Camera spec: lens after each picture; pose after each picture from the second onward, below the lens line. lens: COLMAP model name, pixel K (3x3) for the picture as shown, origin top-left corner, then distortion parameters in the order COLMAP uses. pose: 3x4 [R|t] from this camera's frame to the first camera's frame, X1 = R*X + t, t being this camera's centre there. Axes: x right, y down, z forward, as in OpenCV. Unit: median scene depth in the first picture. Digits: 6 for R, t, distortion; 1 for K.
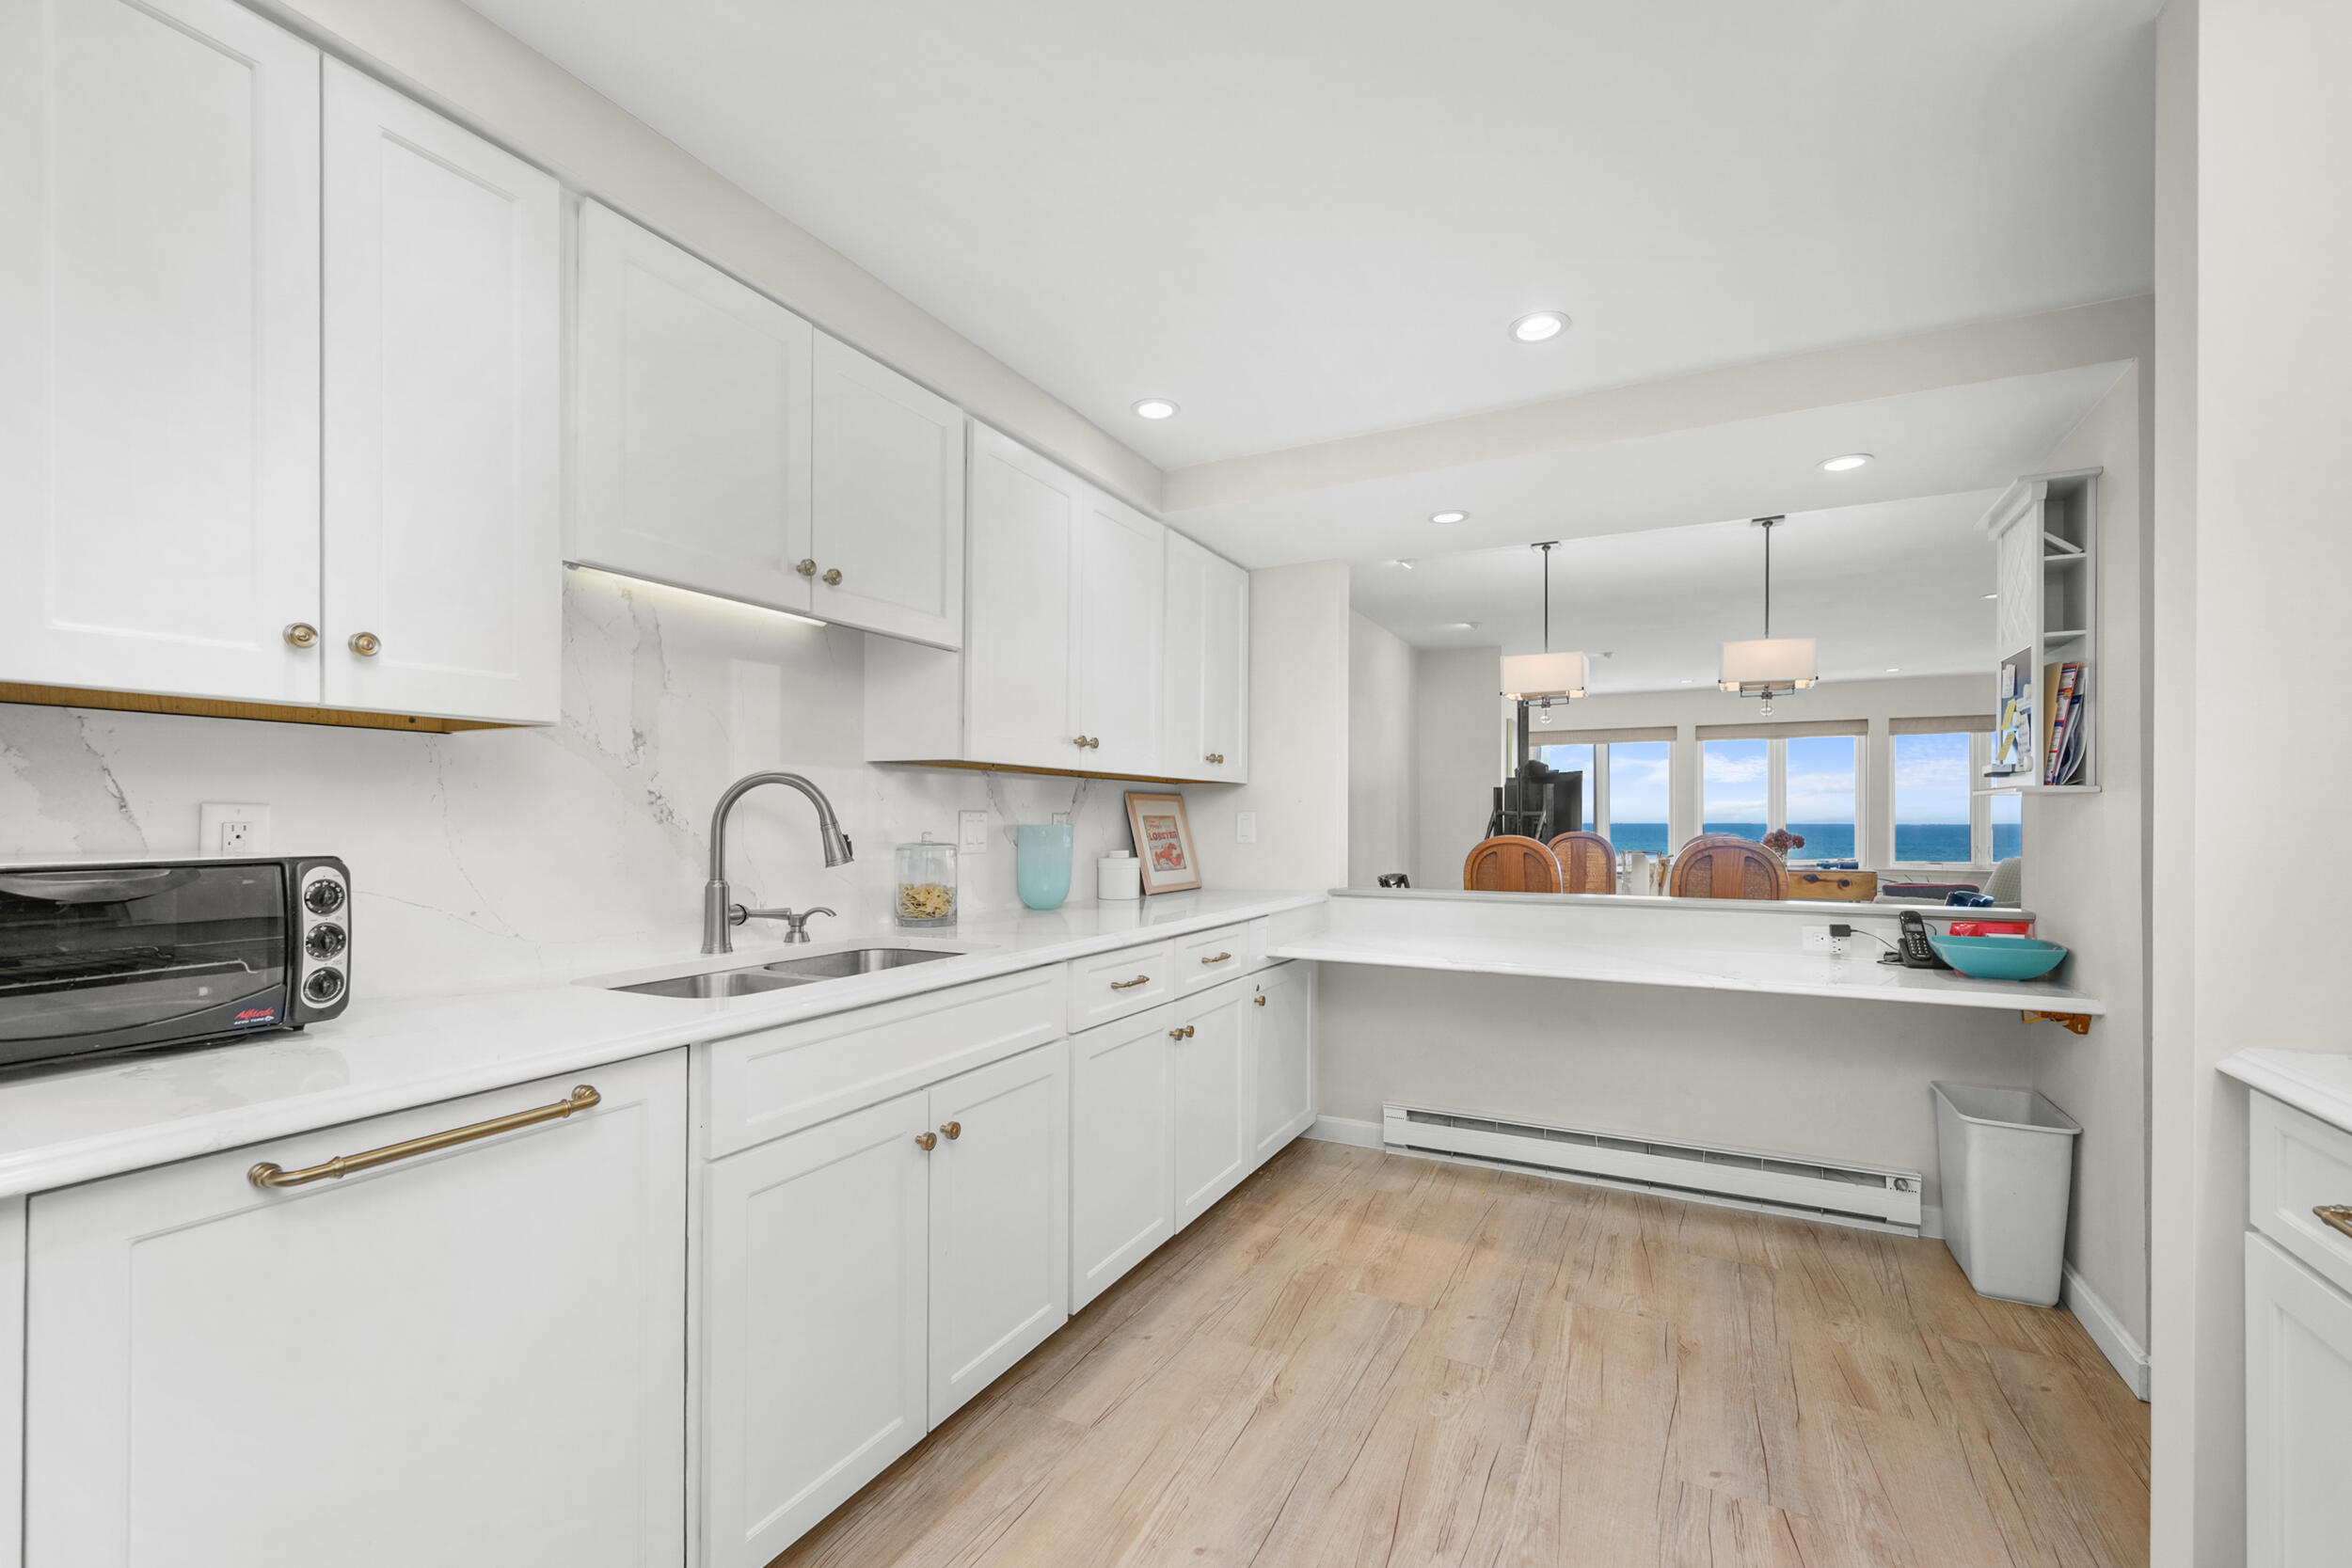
lens RADIAL K [[990.6, 0, 1175.4], [0, 990.6, 823.0], [0, 0, 1]] dist [-0.000210, -0.000036]
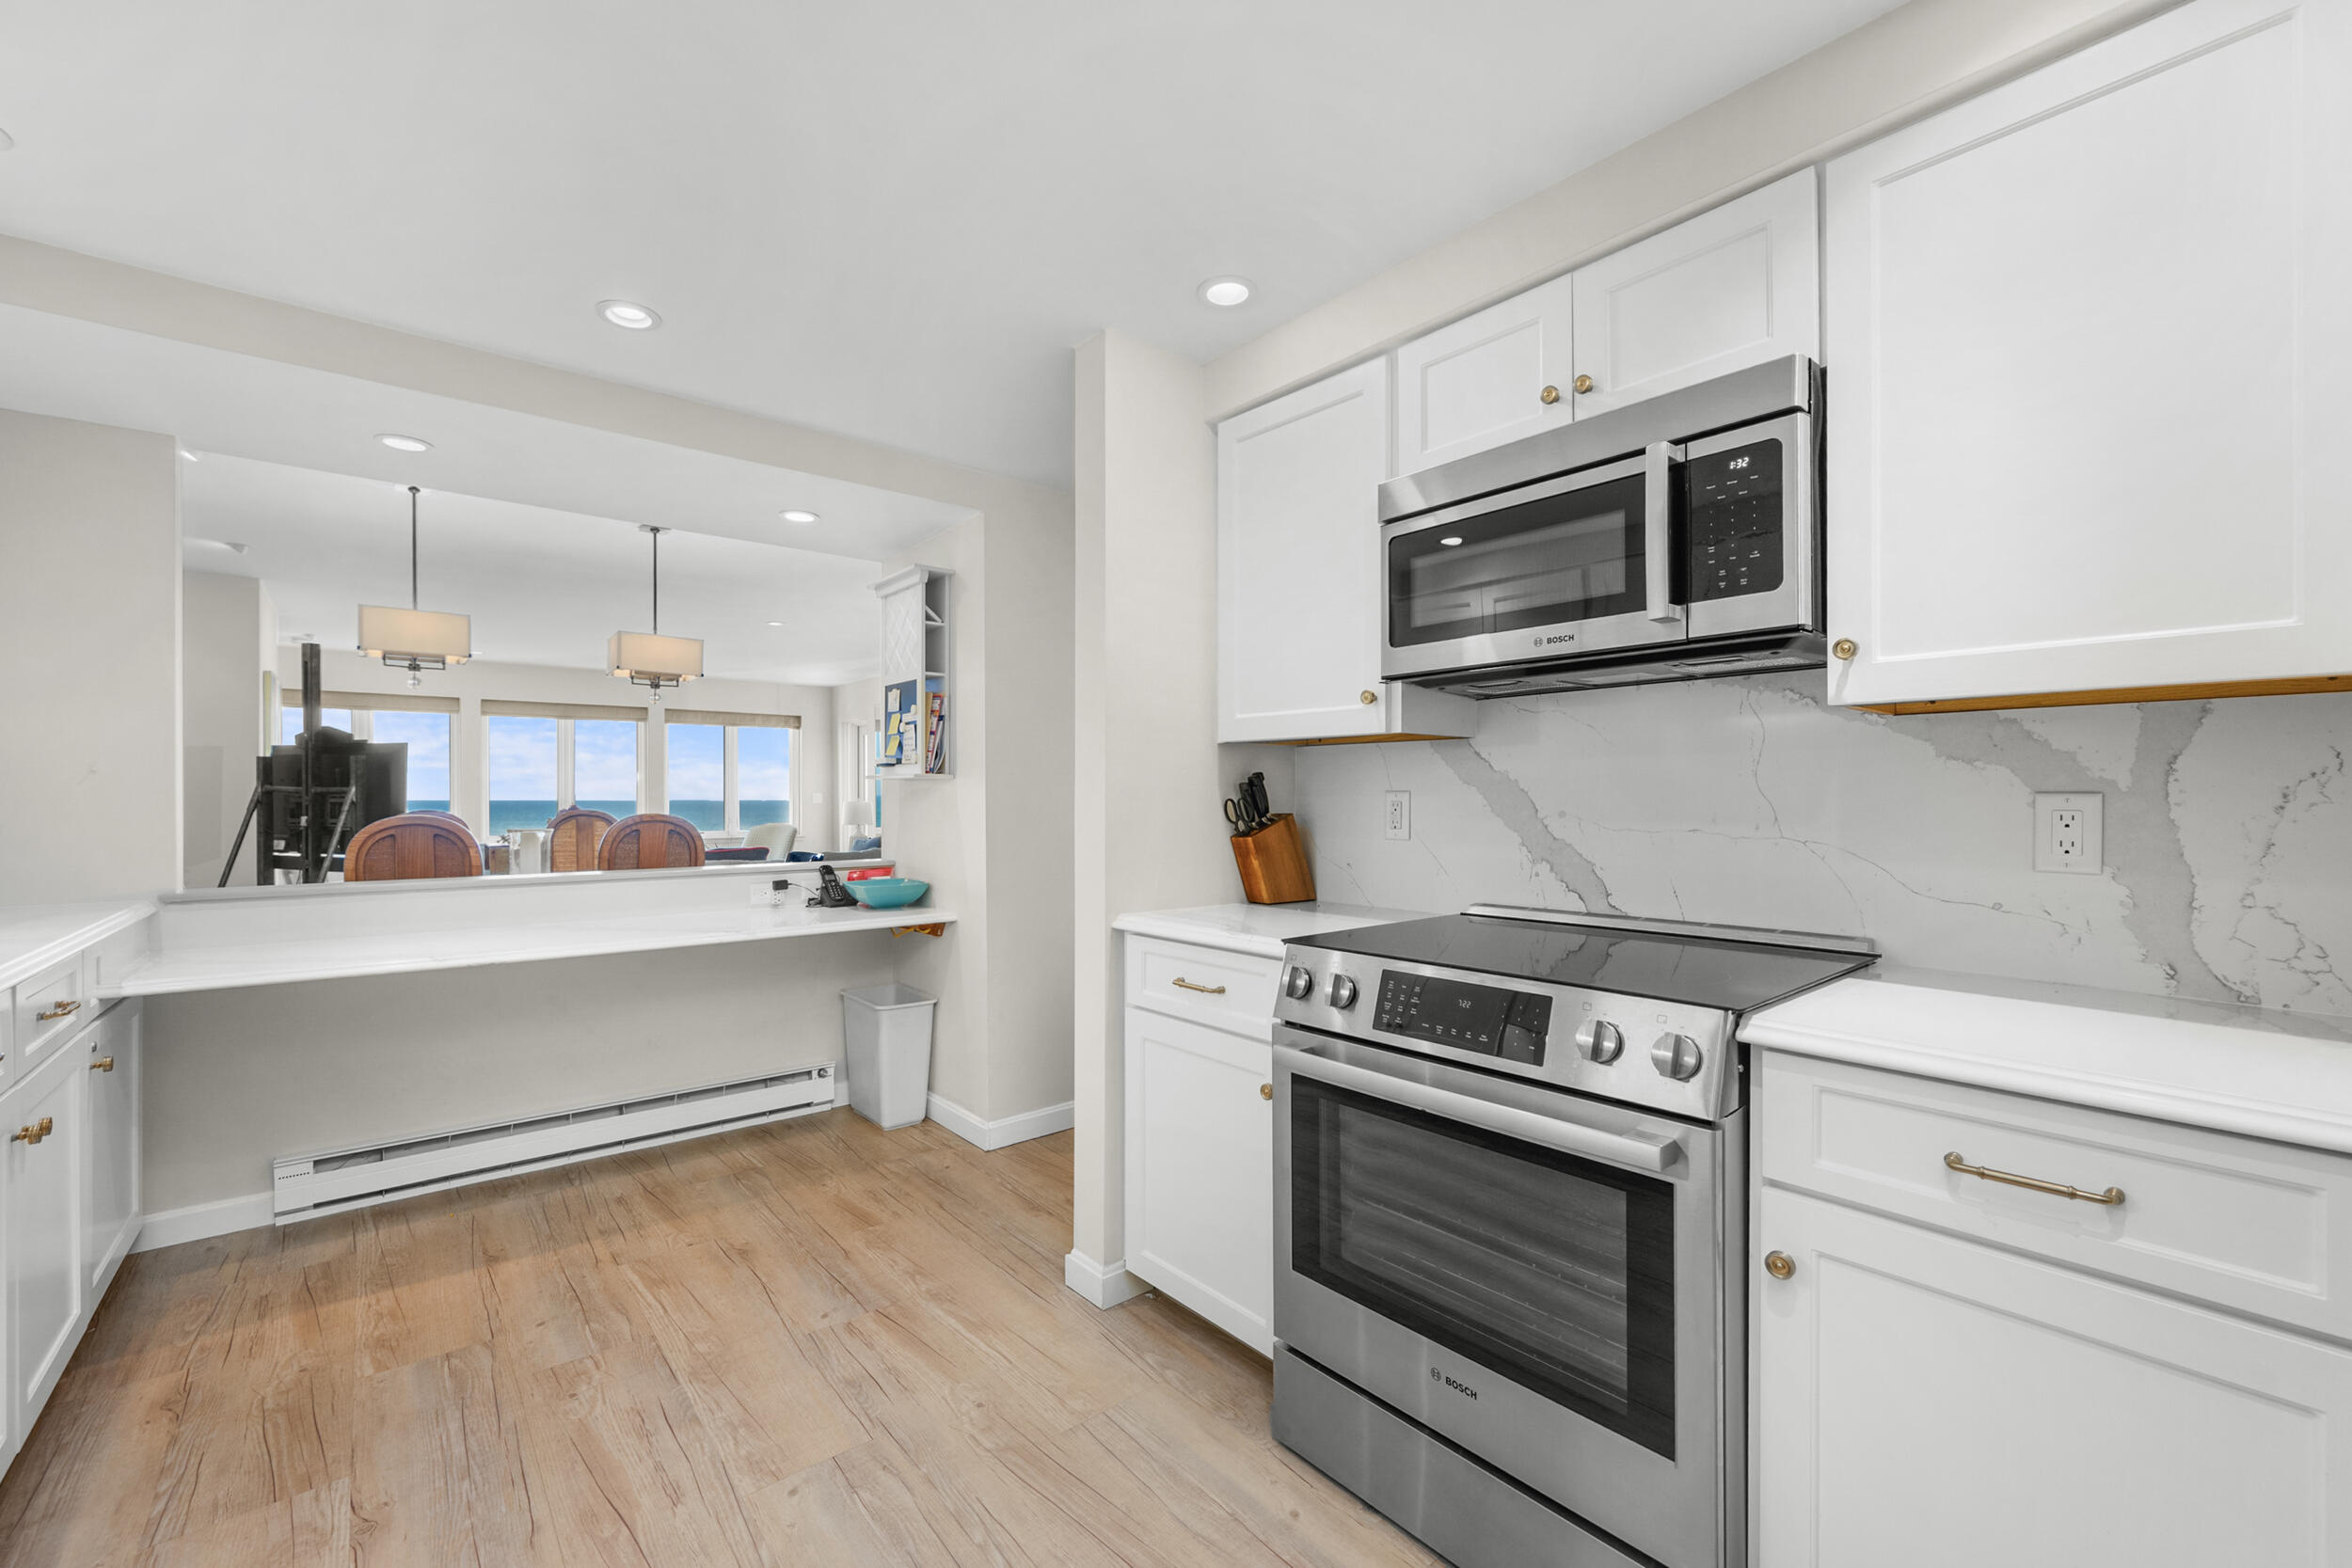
lens RADIAL K [[956.5, 0, 1172.7], [0, 956.5, 799.1], [0, 0, 1]] dist [0.000569, 0.000455]
pose [[0.387341, -0.004033, 0.921928, -0.283640], [0.004514, 0.999987, 0.002478, -0.000716], [-0.921925, 0.003202, 0.387354, 0.083008]]
